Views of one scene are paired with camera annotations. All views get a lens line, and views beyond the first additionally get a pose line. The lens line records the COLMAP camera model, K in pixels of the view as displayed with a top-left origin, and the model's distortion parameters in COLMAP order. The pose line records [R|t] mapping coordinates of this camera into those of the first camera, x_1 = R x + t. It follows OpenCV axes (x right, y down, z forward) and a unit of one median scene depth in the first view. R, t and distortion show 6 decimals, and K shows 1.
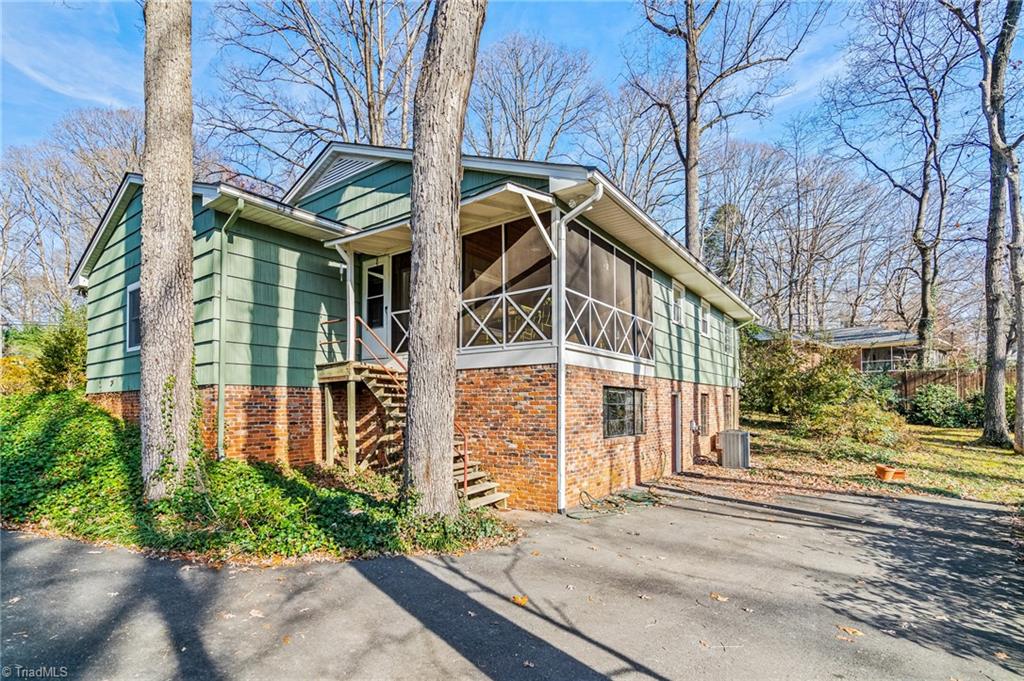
lens RADIAL K [[477.7, 0, 513.0], [0, 477.7, 396.8], [0, 0, 1]] dist [-0.001528, -0.000340]
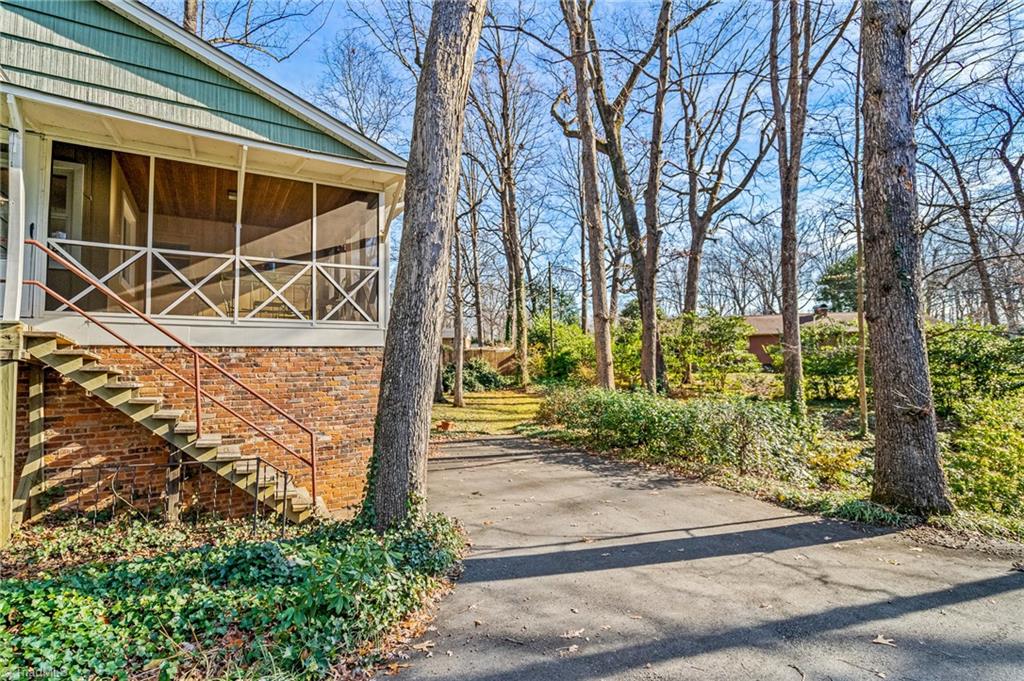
lens RADIAL K [[474.2, 0, 512.0], [0, 474.2, 340.5], [0, 0, 1]] dist [0.000162, 0.000139]
pose [[0.390880, 0.044352, 0.919373, -0.664262], [0.008827, 0.998612, -0.051928, -0.027195], [-0.920399, 0.028413, 0.389946, 0.342332]]
